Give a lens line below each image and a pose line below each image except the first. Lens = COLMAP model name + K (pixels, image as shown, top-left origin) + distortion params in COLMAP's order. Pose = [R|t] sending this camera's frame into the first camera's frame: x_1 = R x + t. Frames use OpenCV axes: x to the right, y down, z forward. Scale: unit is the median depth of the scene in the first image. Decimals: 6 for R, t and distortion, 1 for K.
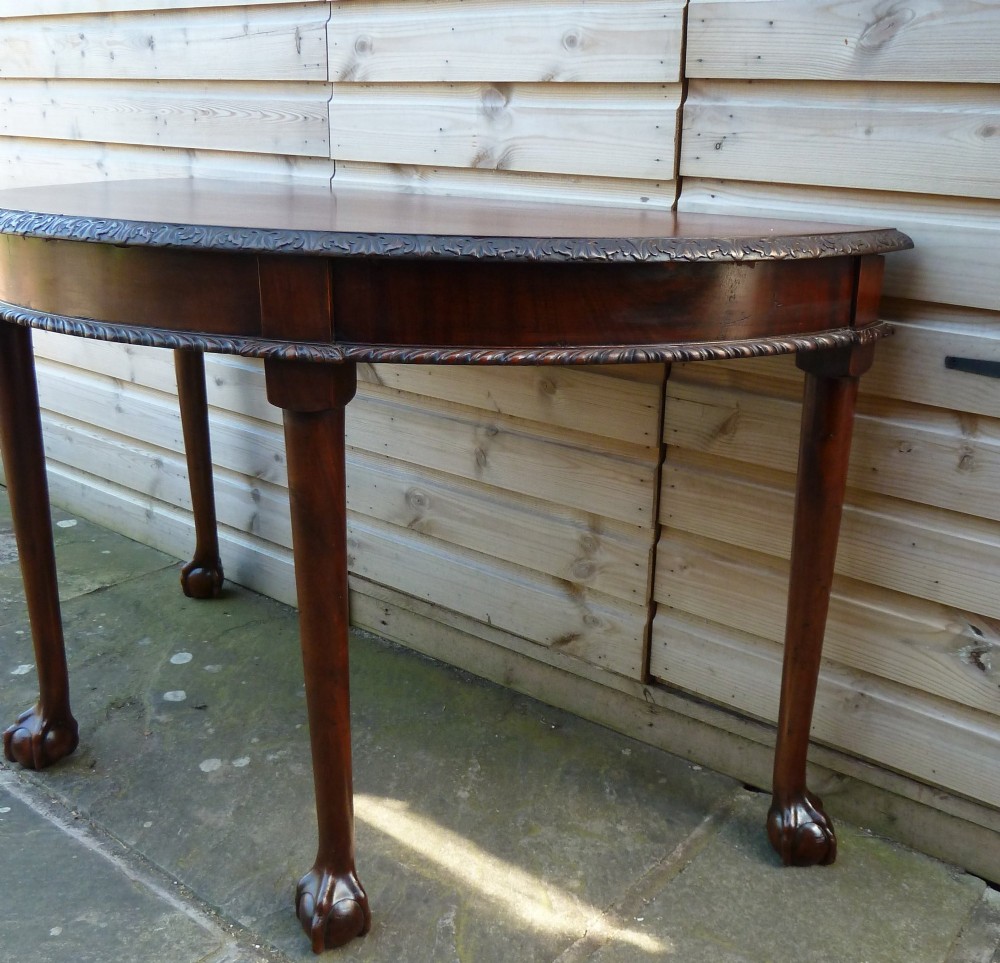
lens RADIAL K [[1095.0, 0, 545.2], [0, 1095.0, 462.7], [0, 0, 1]] dist [-0.030312, 0.000000]
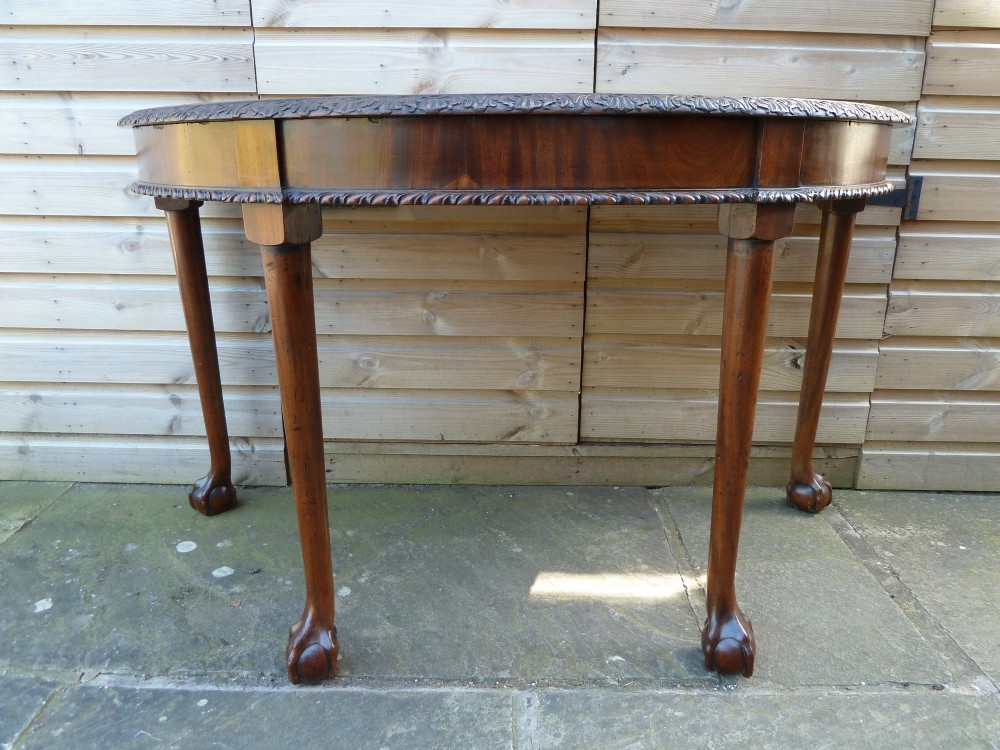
lens RADIAL K [[752.4, 0, 500.4], [0, 752.4, 371.2], [0, 0, 1]] dist [-0.035991, 0.010265]
pose [[0.804469, -0.200230, 0.559230, -0.553890], [0.188749, 0.978847, 0.078951, 0.004263], [-0.563208, 0.042040, 0.825245, 0.212133]]
